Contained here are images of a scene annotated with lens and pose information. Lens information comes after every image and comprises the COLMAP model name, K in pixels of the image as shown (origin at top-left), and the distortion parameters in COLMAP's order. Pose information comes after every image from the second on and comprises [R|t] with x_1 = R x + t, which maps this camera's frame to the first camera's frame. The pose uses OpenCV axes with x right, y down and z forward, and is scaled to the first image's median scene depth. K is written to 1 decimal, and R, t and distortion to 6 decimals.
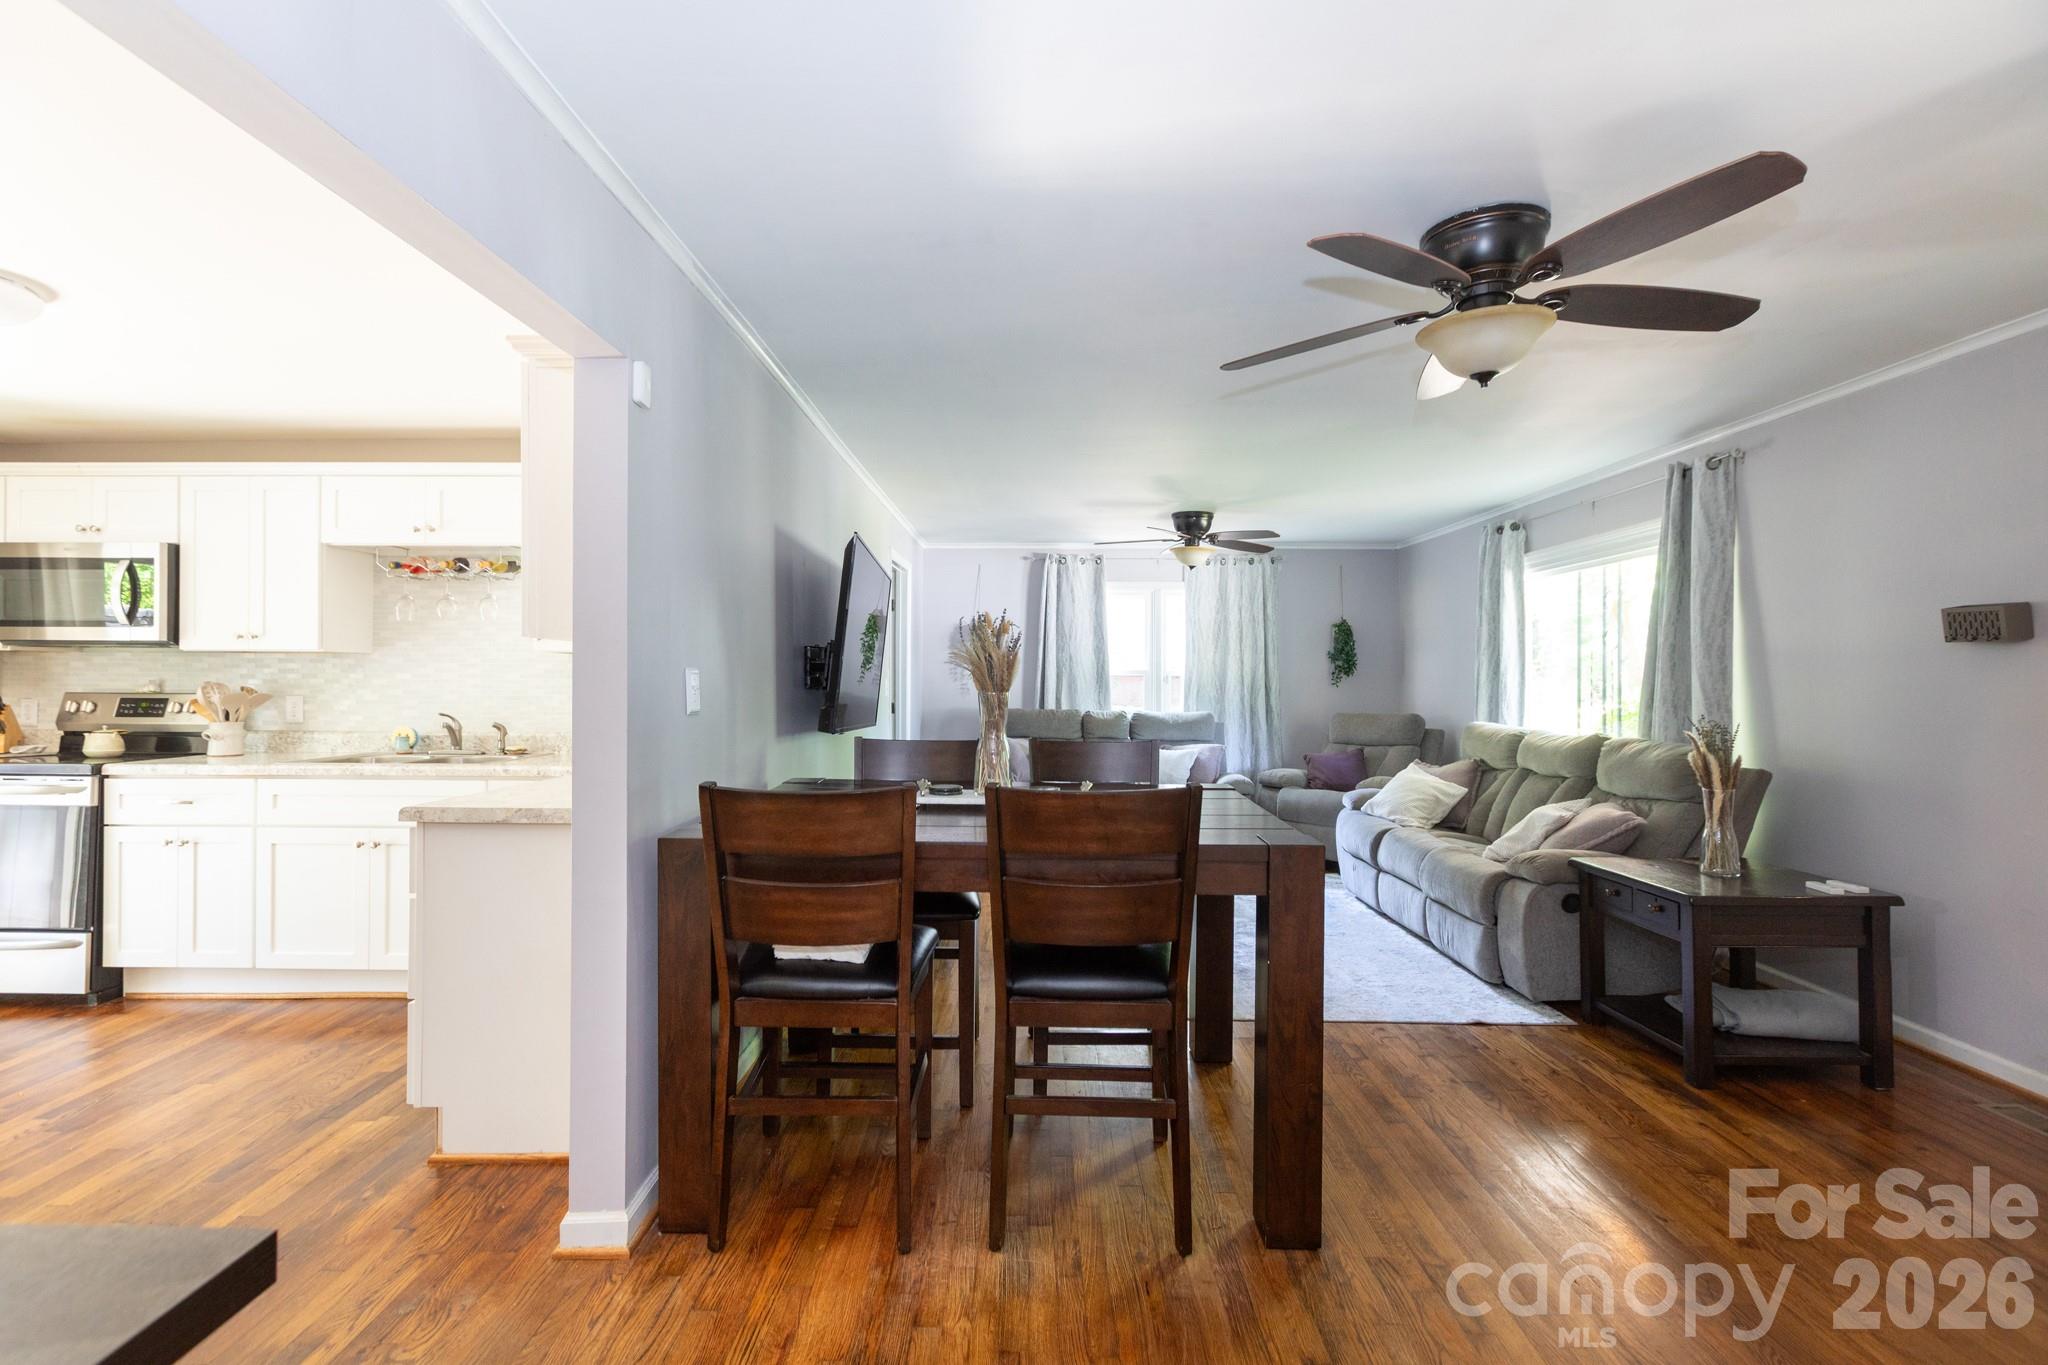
lens RADIAL K [[940.4, 0, 990.8], [0, 940.4, 668.0], [0, 0, 1]] dist [-0.001032, 0.000951]
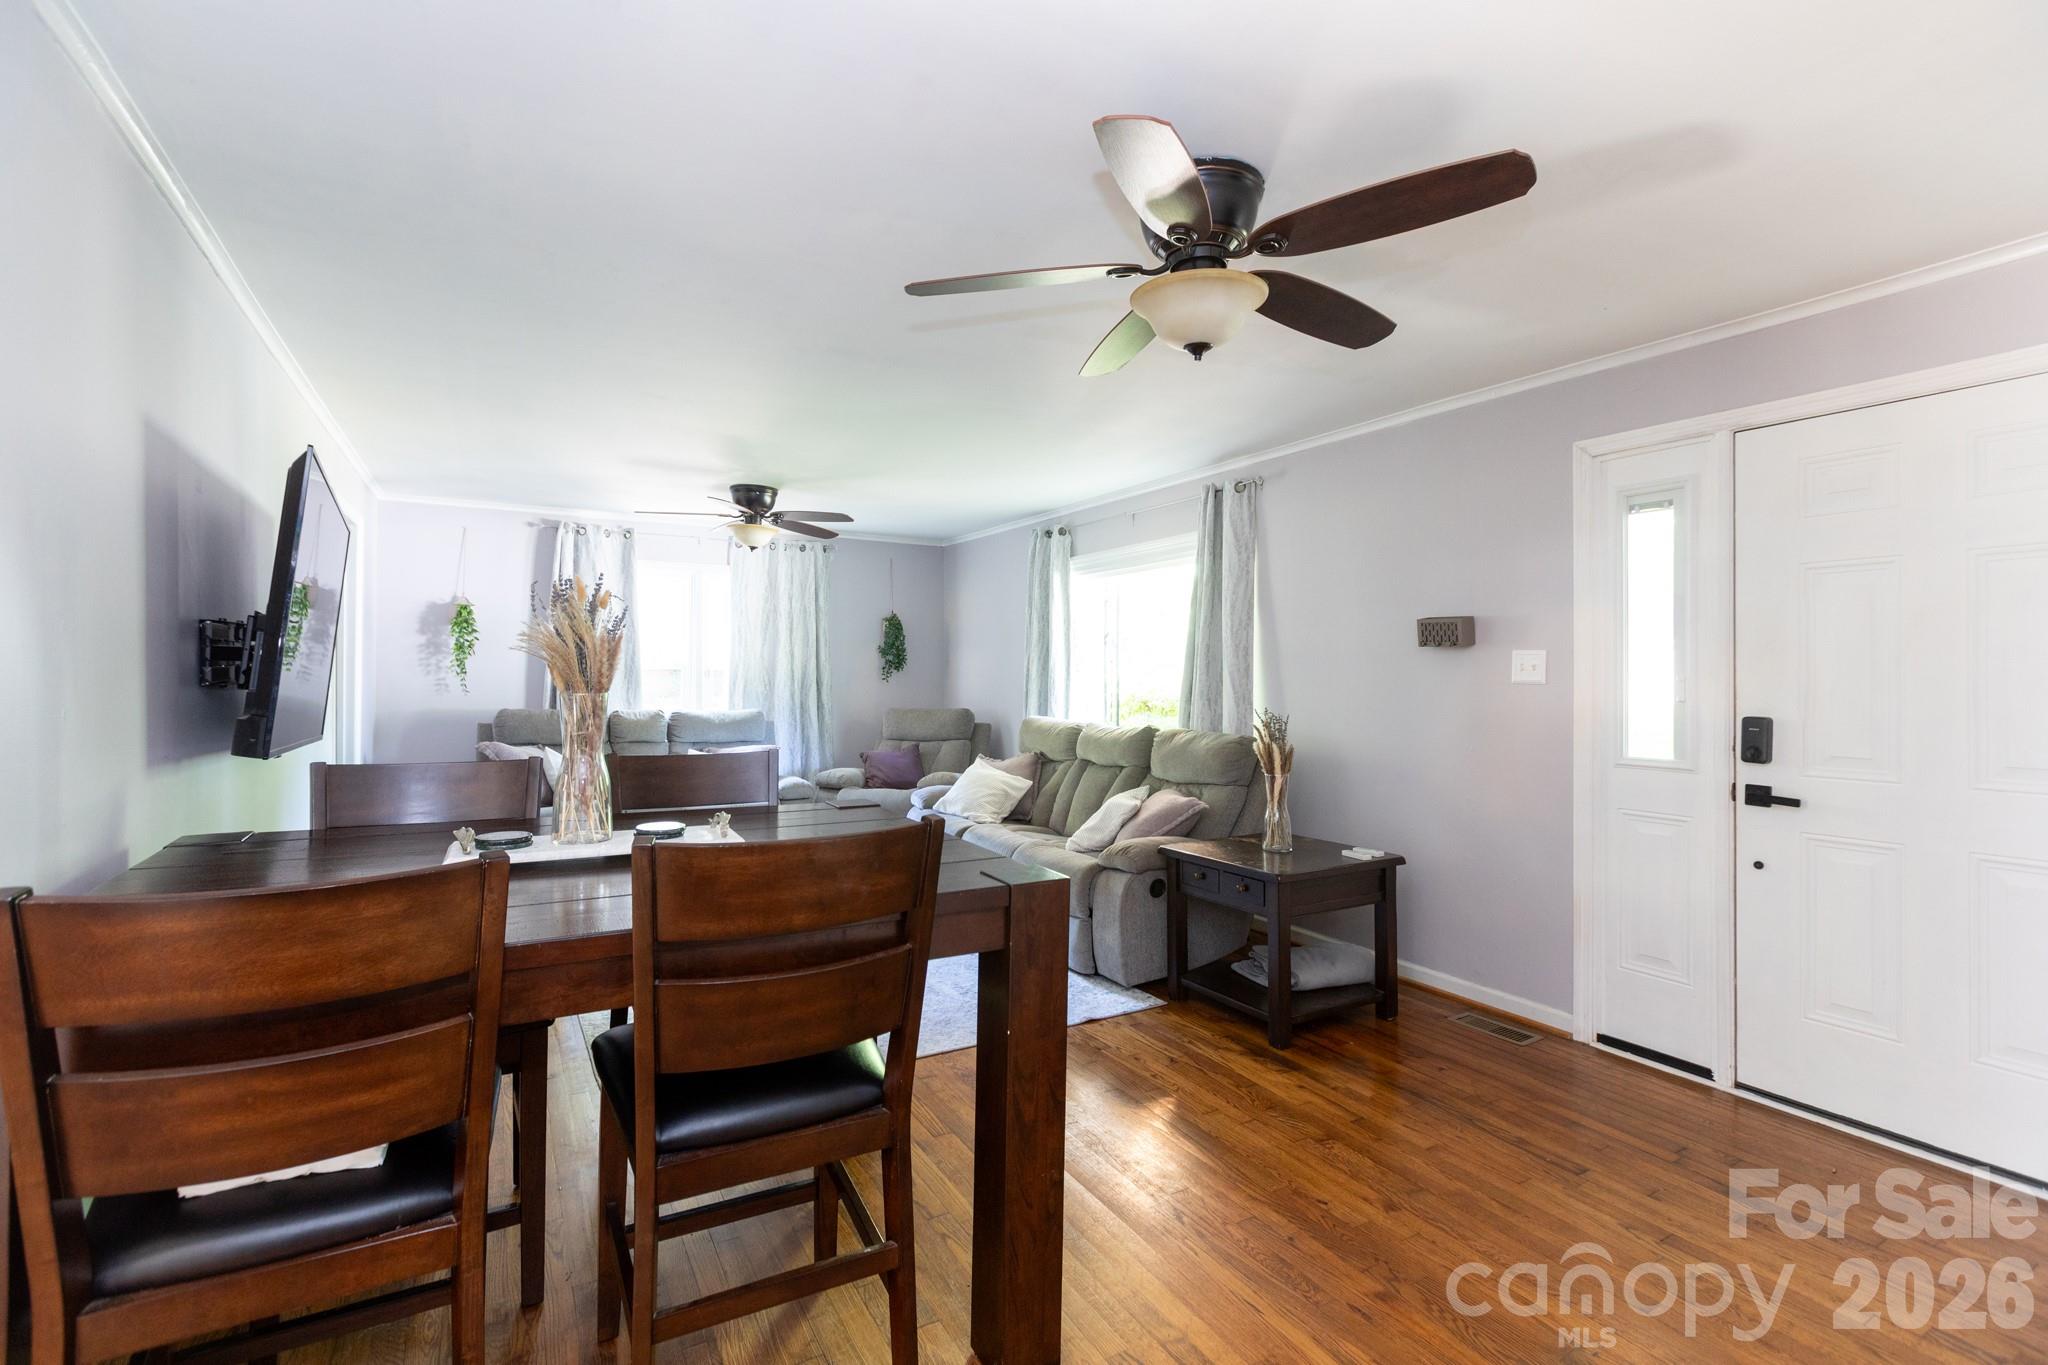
lens RADIAL K [[940.4, 0, 1023.2], [0, 940.4, 670.3], [0, 0, 1]] dist [-0.001032, 0.000951]
pose [[0.848973, 0.005475, 0.528407, -0.066837], [-0.010043, 0.999933, 0.005775, 0.001671], [-0.528340, -0.010210, 0.848971, 0.187441]]
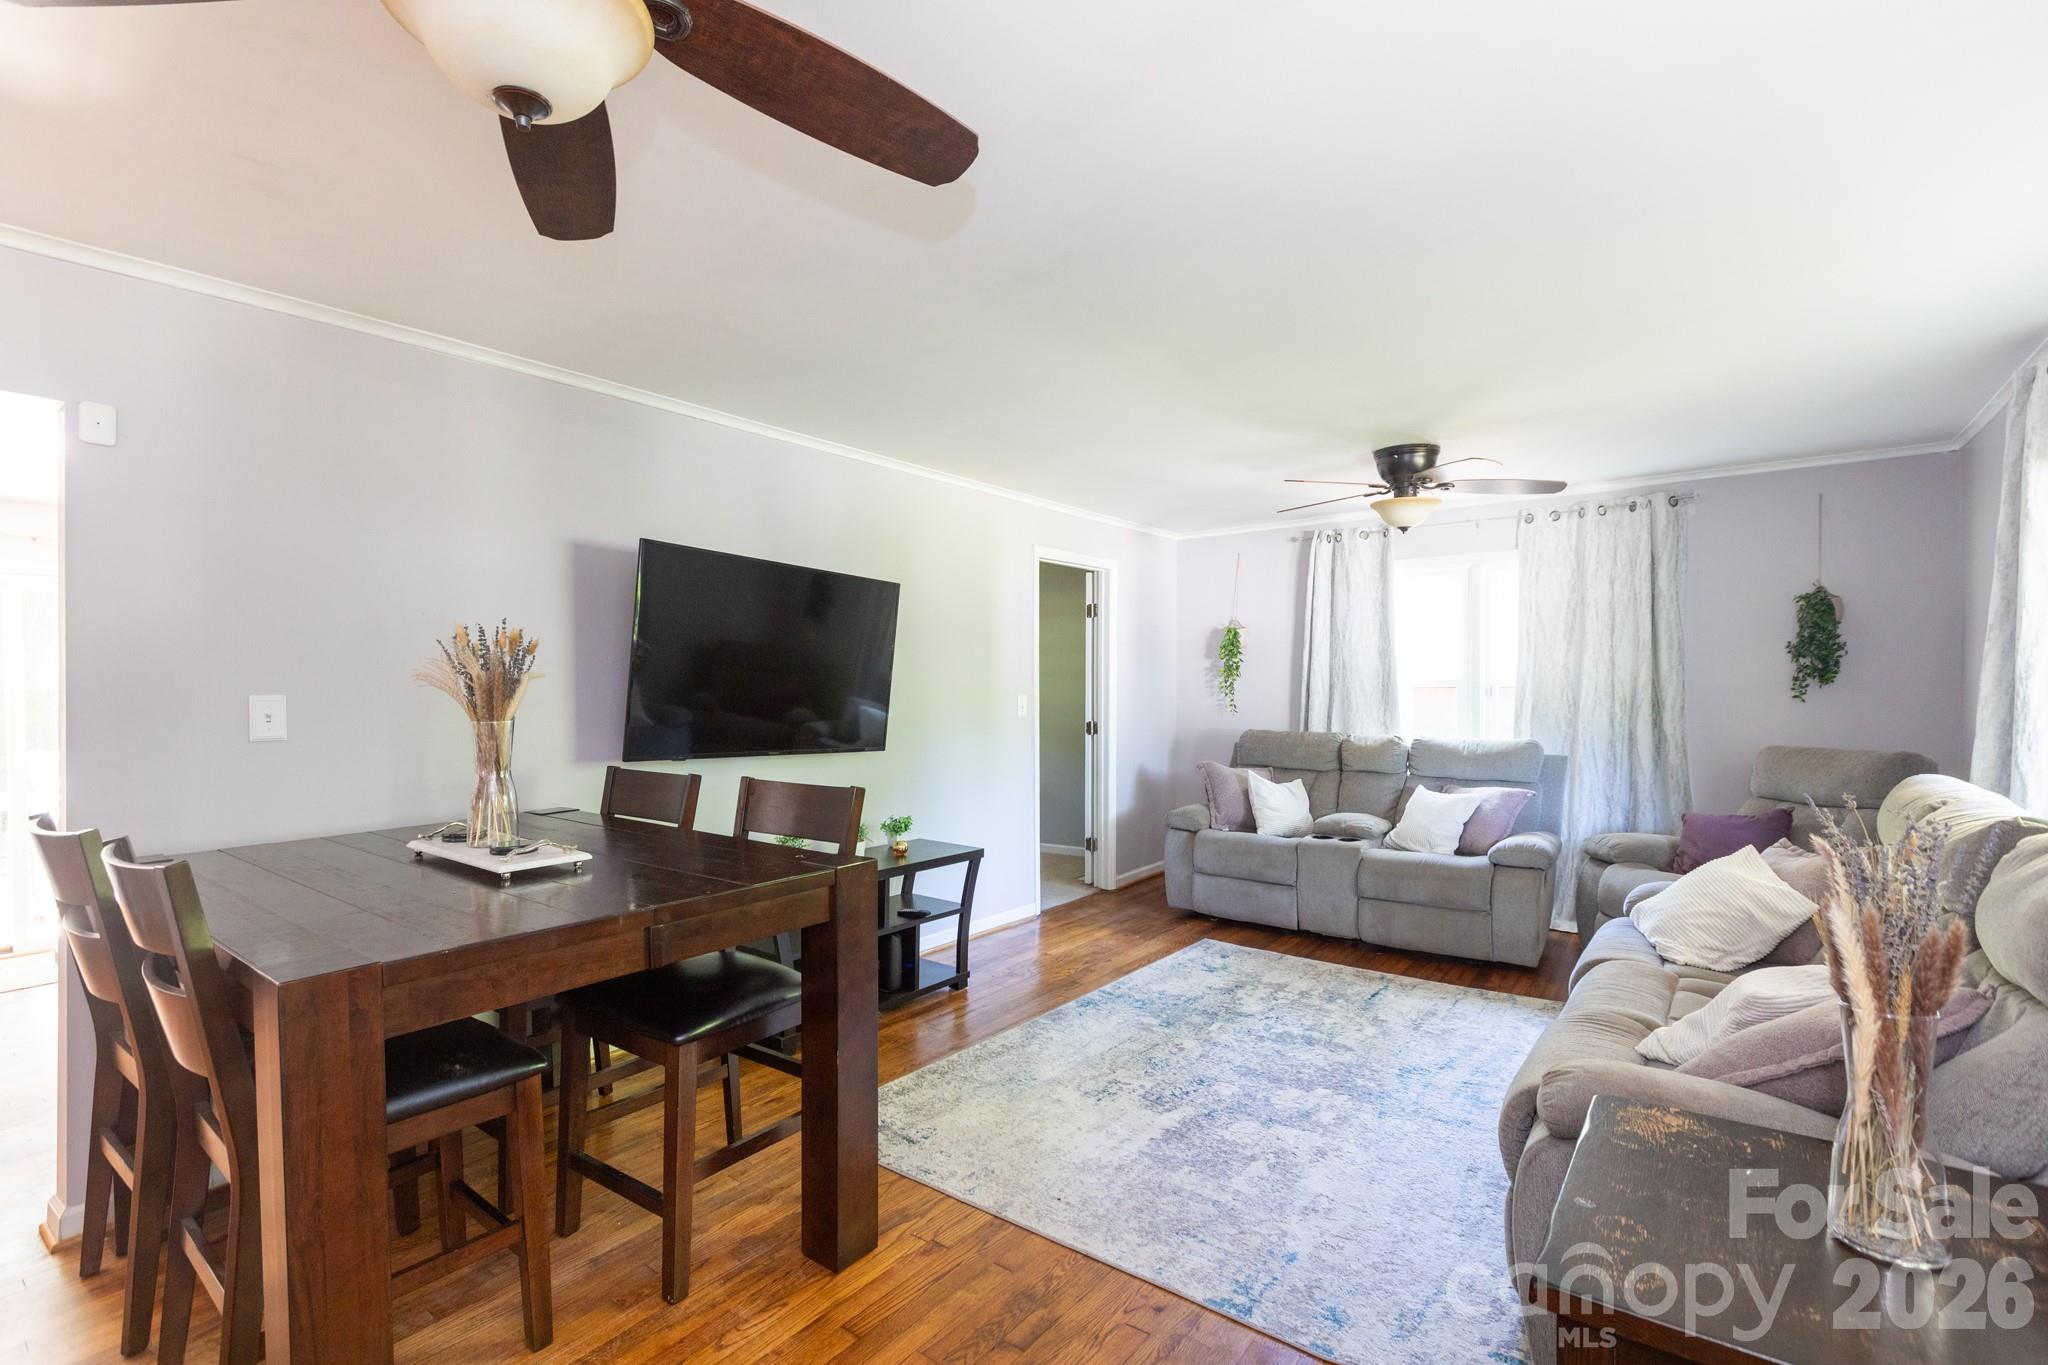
lens RADIAL K [[940.4, 0, 968.6], [0, 940.4, 690.7], [0, 0, 1]] dist [-0.001032, 0.000951]
pose [[0.805173, -0.010223, -0.592952, 0.628213], [0.017466, 0.999826, 0.006479, 0.000729], [0.592783, -0.015573, 0.805211, 0.452648]]
